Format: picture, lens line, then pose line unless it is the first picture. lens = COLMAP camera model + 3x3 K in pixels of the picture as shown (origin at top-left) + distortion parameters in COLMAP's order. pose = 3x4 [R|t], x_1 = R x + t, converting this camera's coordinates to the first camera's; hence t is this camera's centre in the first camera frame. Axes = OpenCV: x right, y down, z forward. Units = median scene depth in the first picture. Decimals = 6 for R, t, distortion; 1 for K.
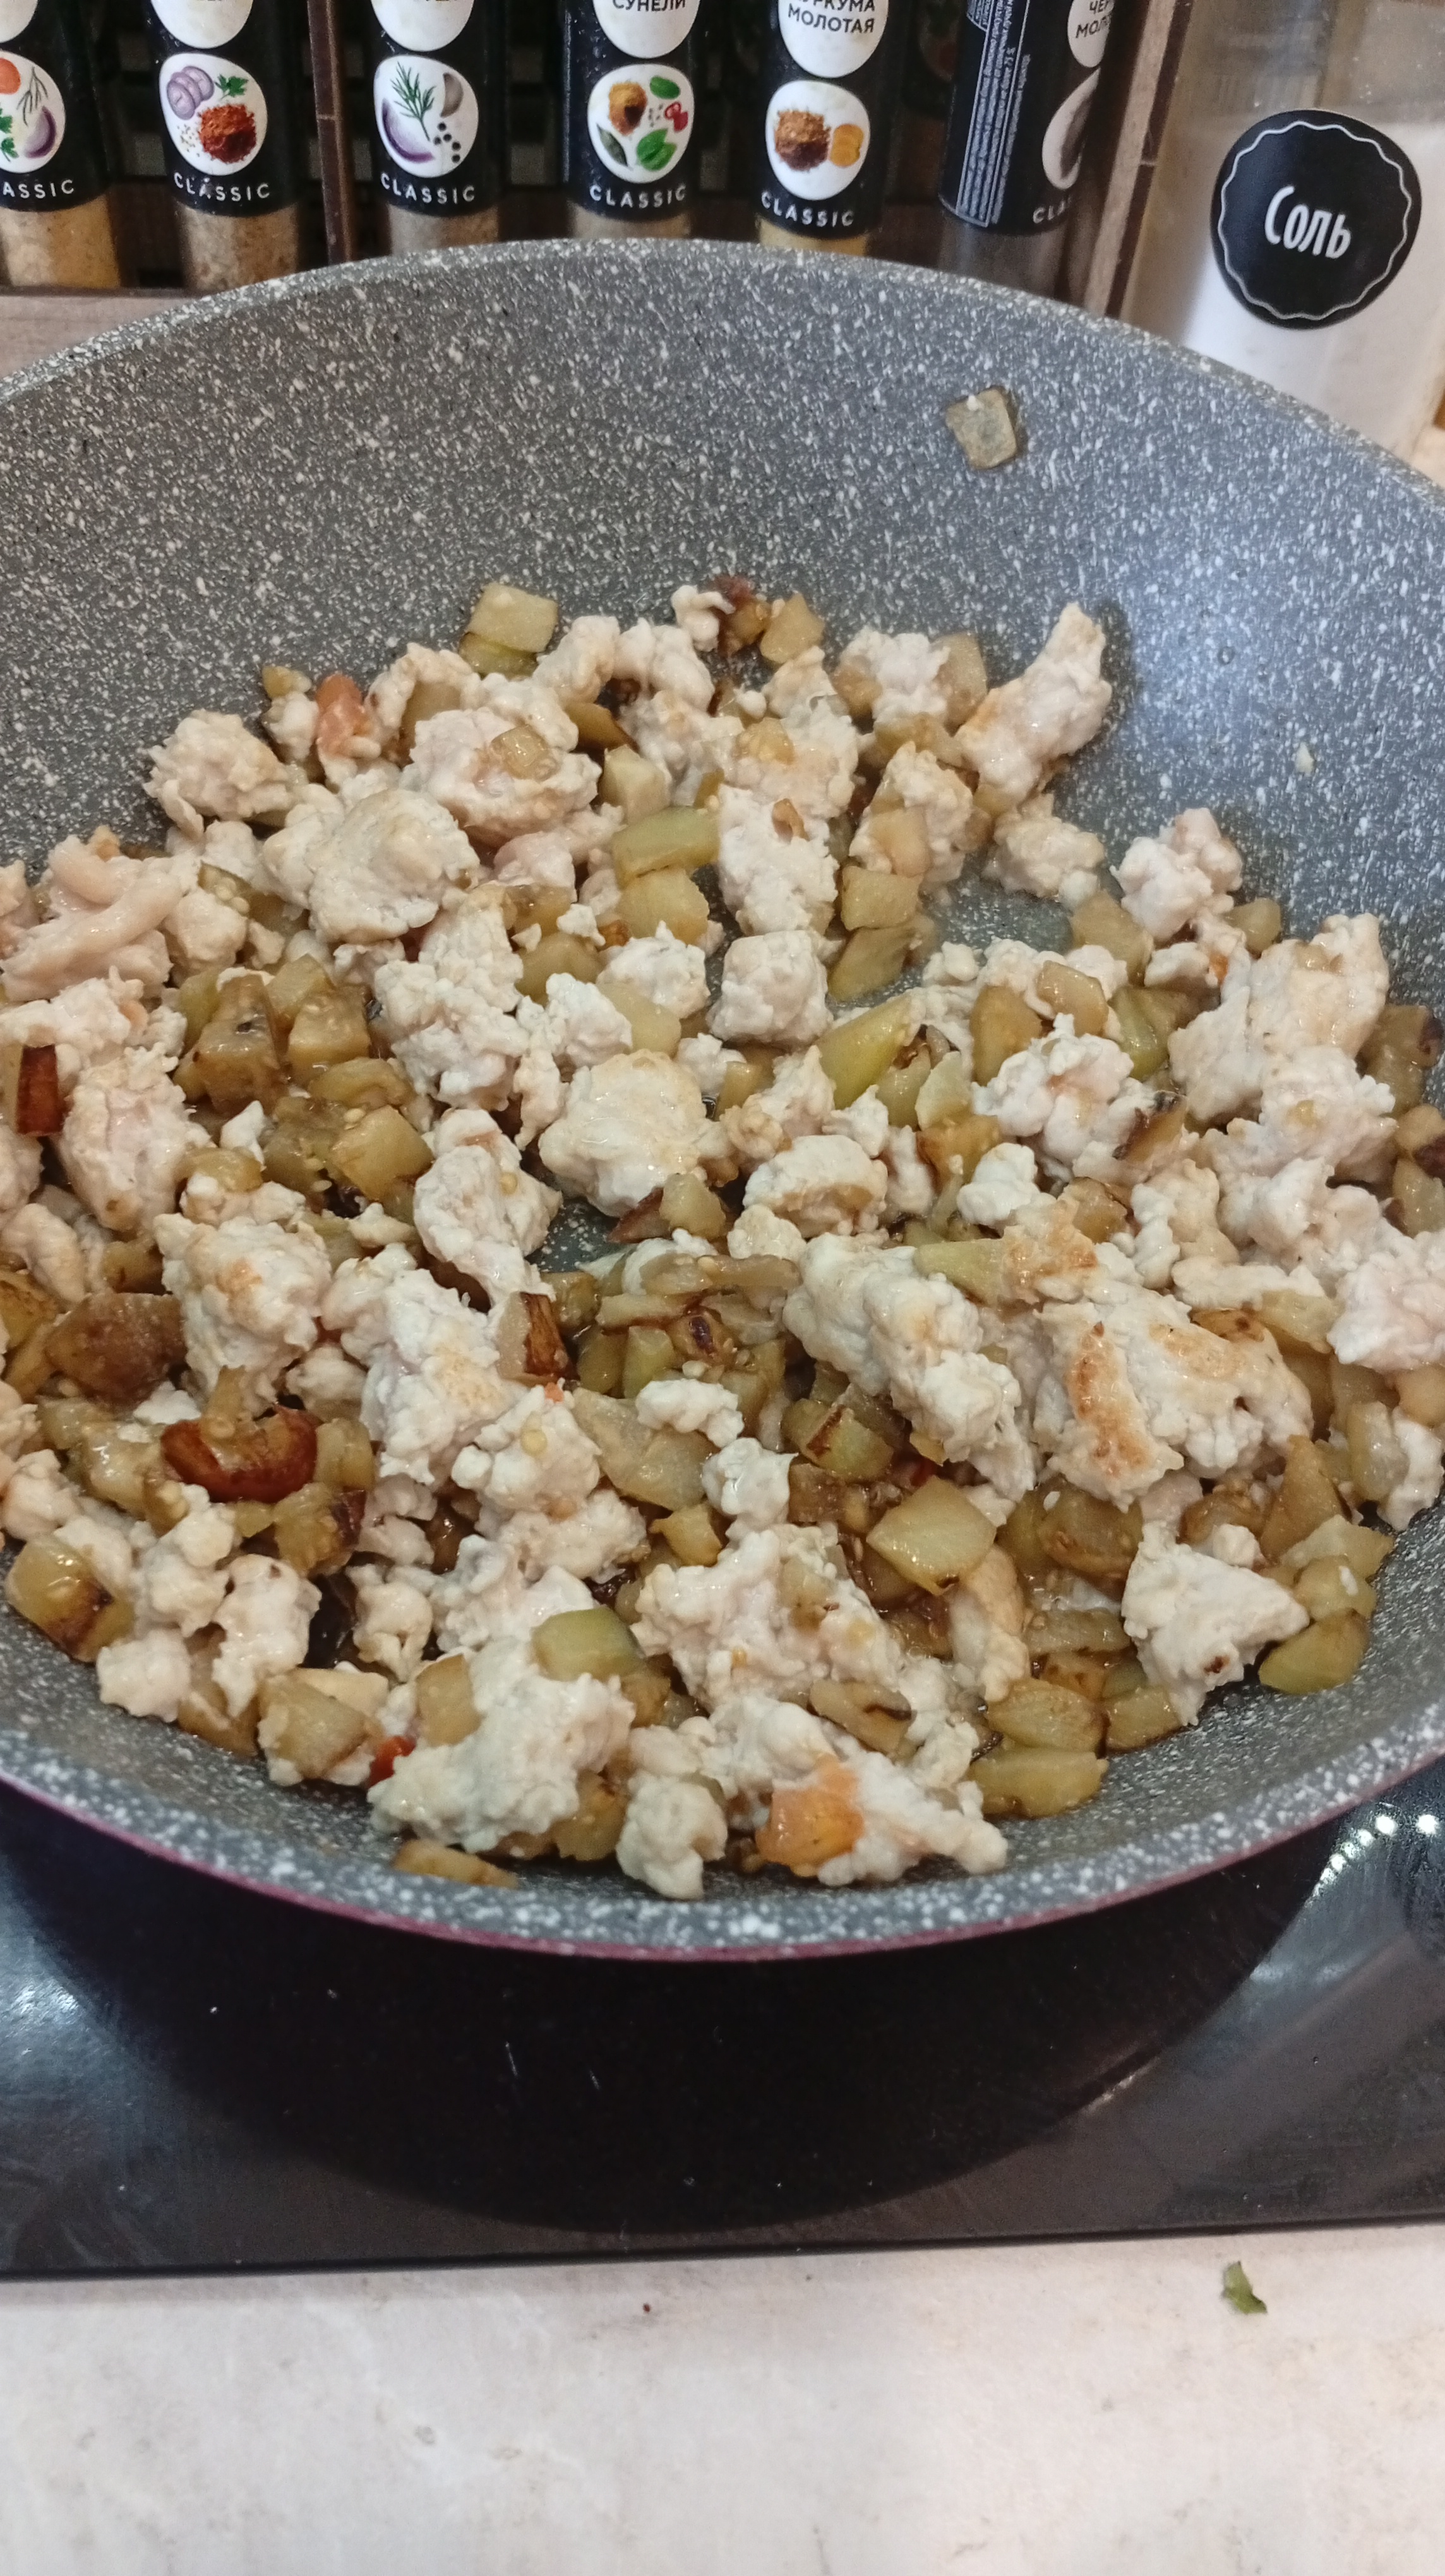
lens RADIAL K [[2096.5, 0, 713.4], [0, 2096.5, 1271.9], [0, 0, 1]] dist [0.021725, -0.083370]
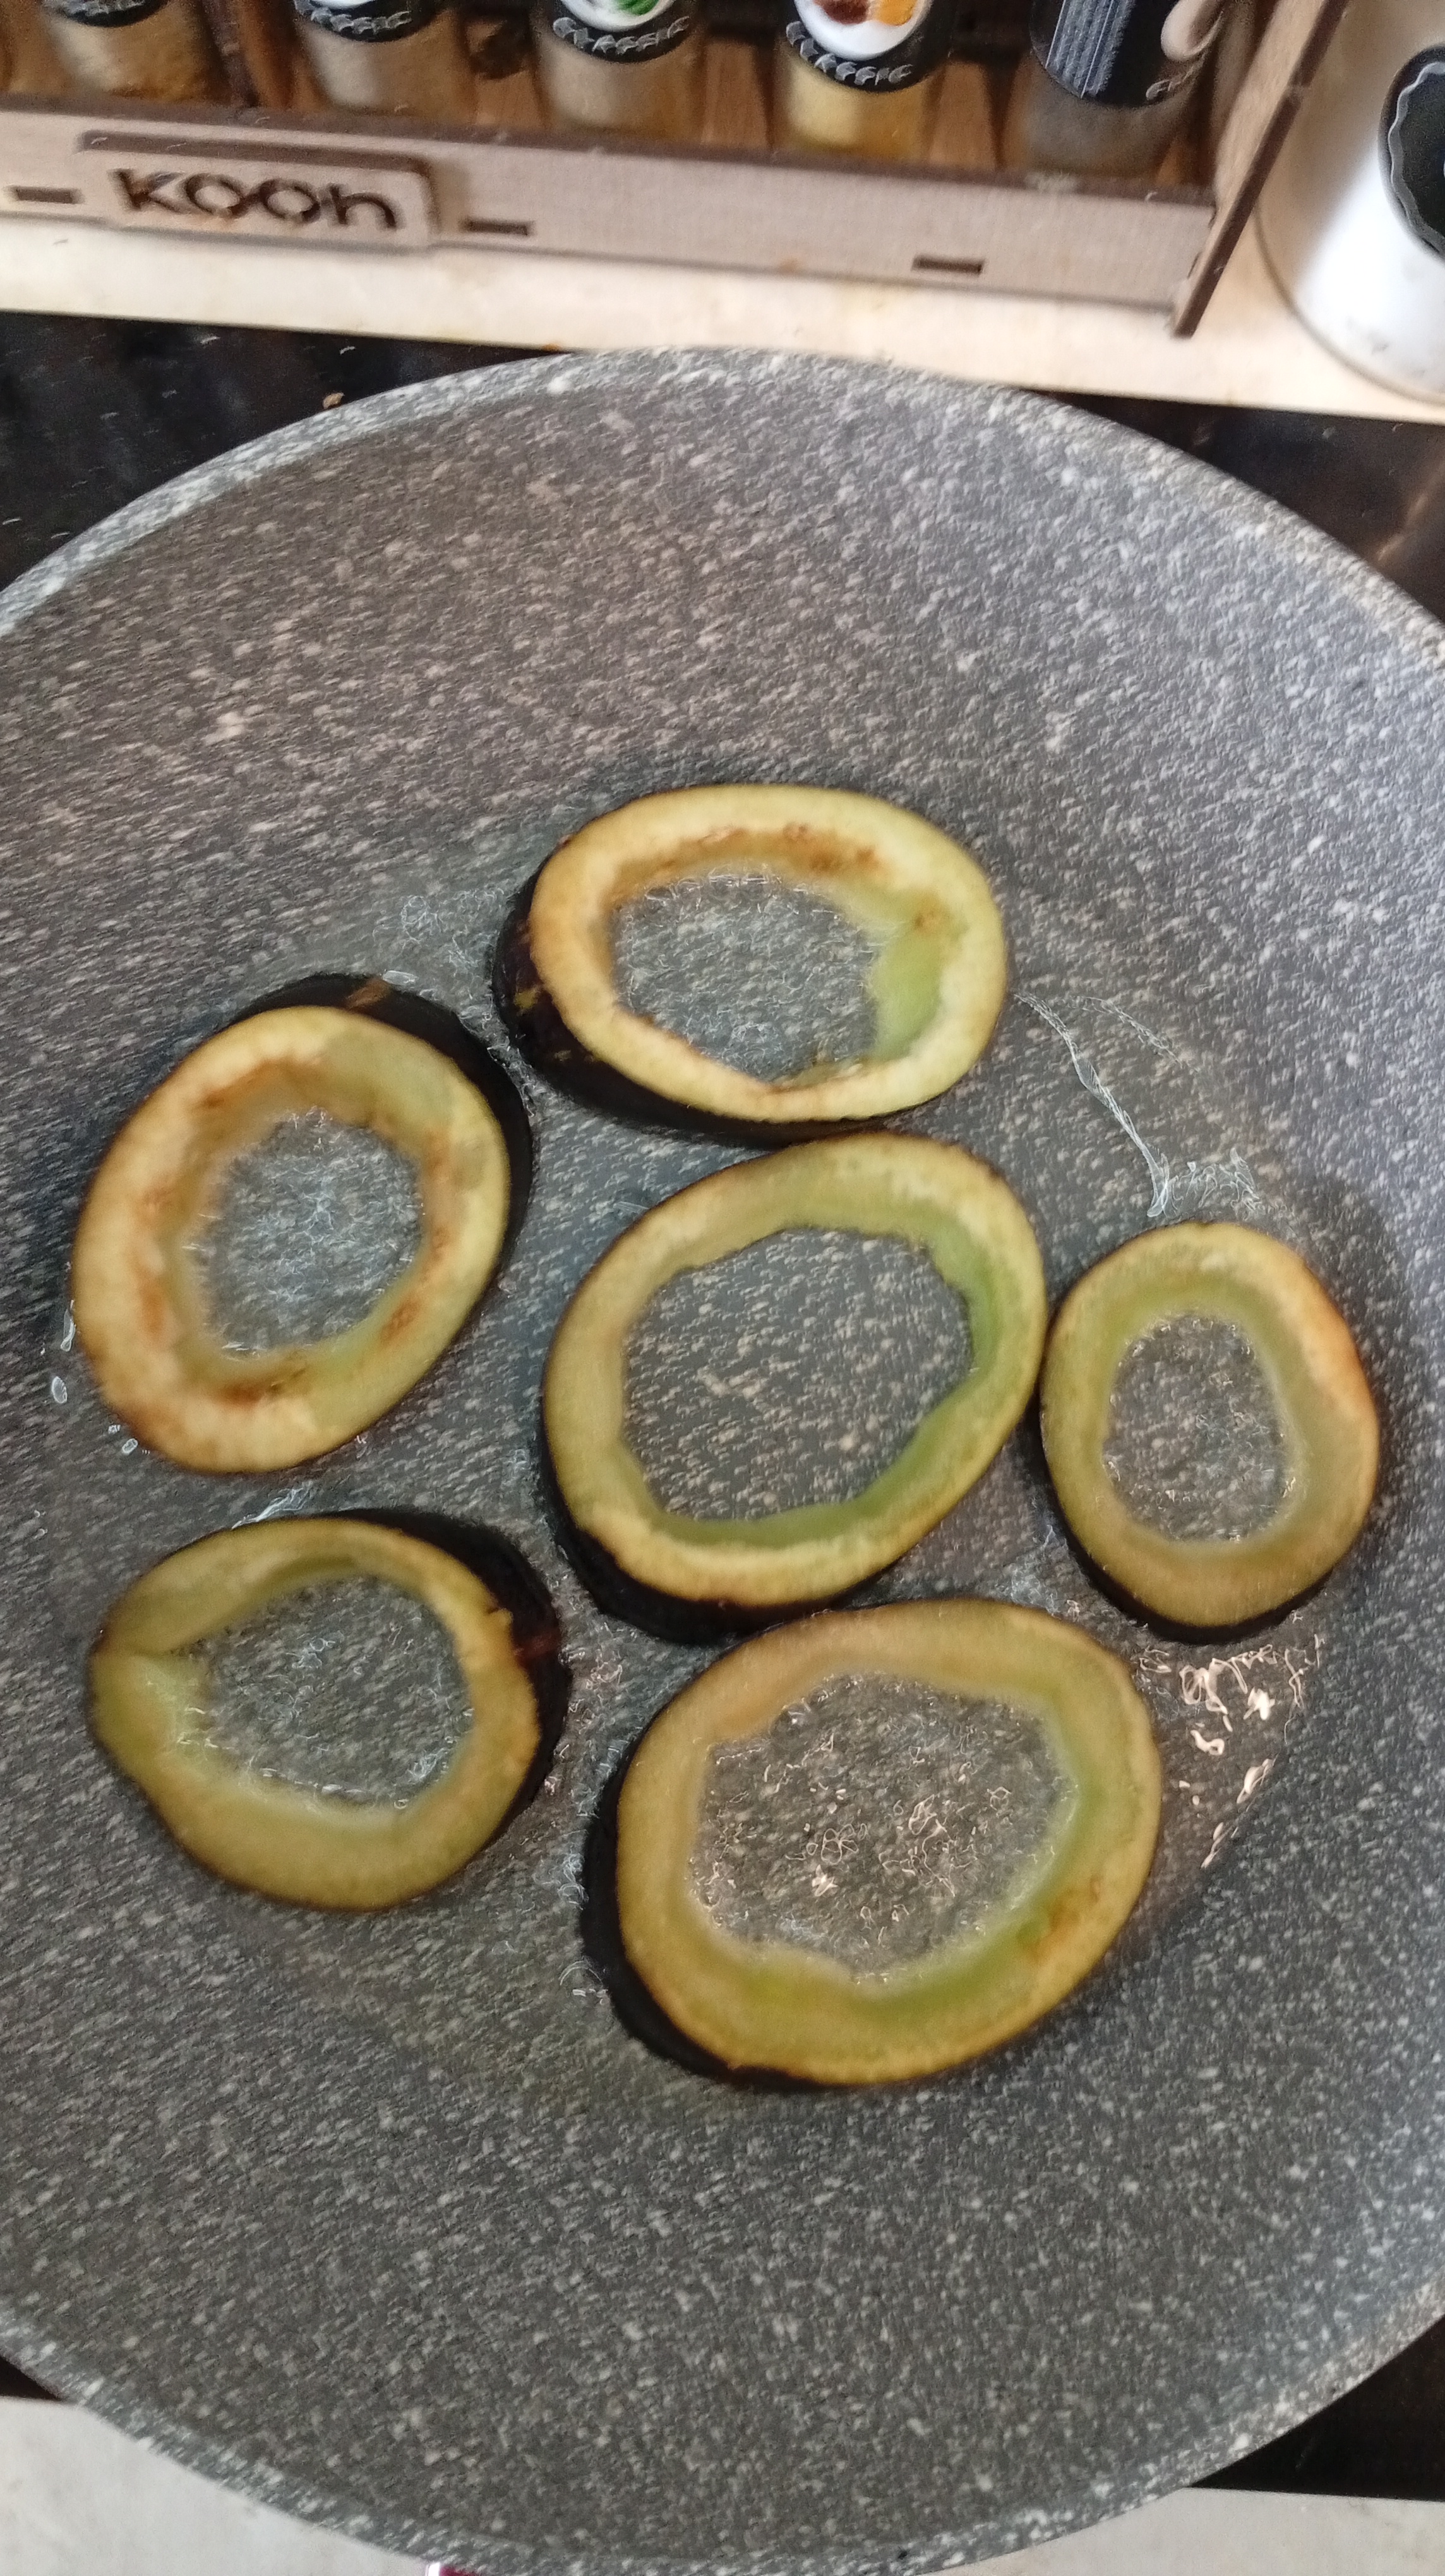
lens RADIAL K [[2096.5, 0, 722.5], [0, 2096.5, 1278.3], [0, 0, 1]] dist [0.021725, -0.083370]
pose [[0.057735, 0.988789, -0.137707, 0.045678], [-0.823593, 0.125133, 0.553205, -0.603527], [0.564234, 0.081475, 0.821585, 0.153596]]
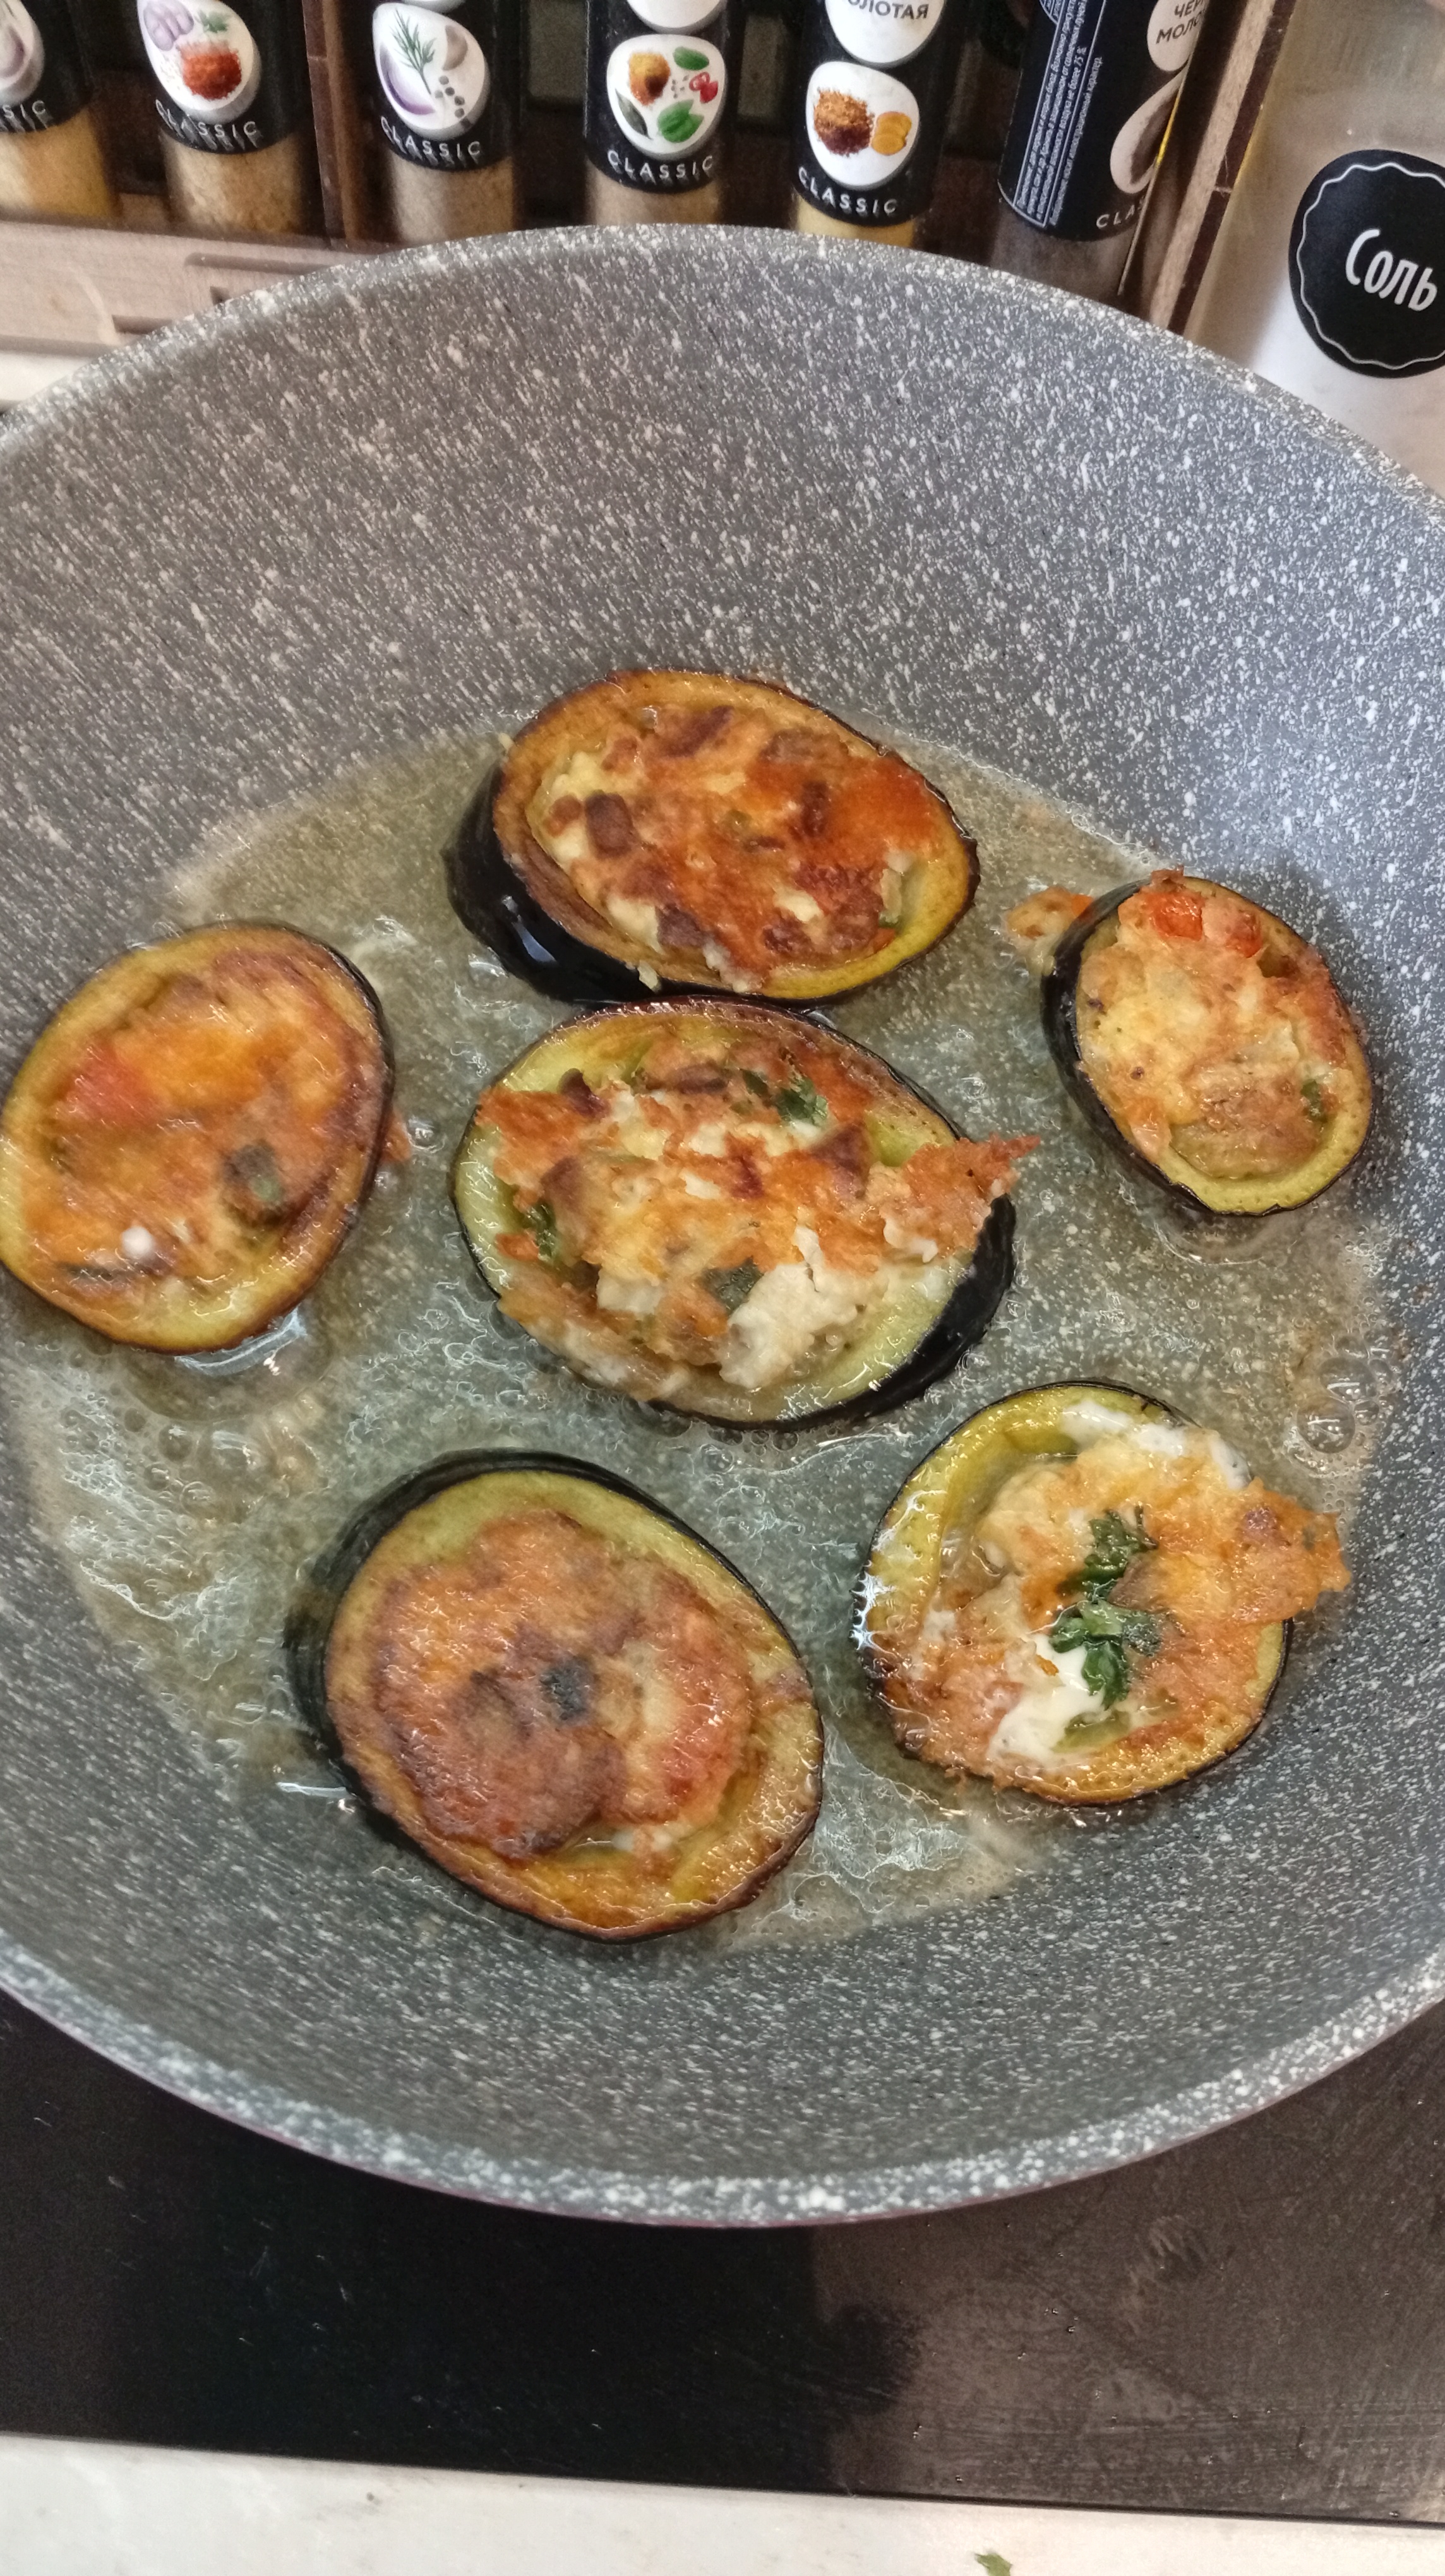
lens RADIAL K [[2096.5, 0, 708.8], [0, 2096.5, 1278.9], [0, 0, 1]] dist [0.021725, -0.083370]
pose [[0.999820, -0.010282, 0.015961, -0.029367], [0.007168, 0.982869, 0.184165, -0.208351], [-0.017581, -0.184018, 0.982766, -0.001637]]
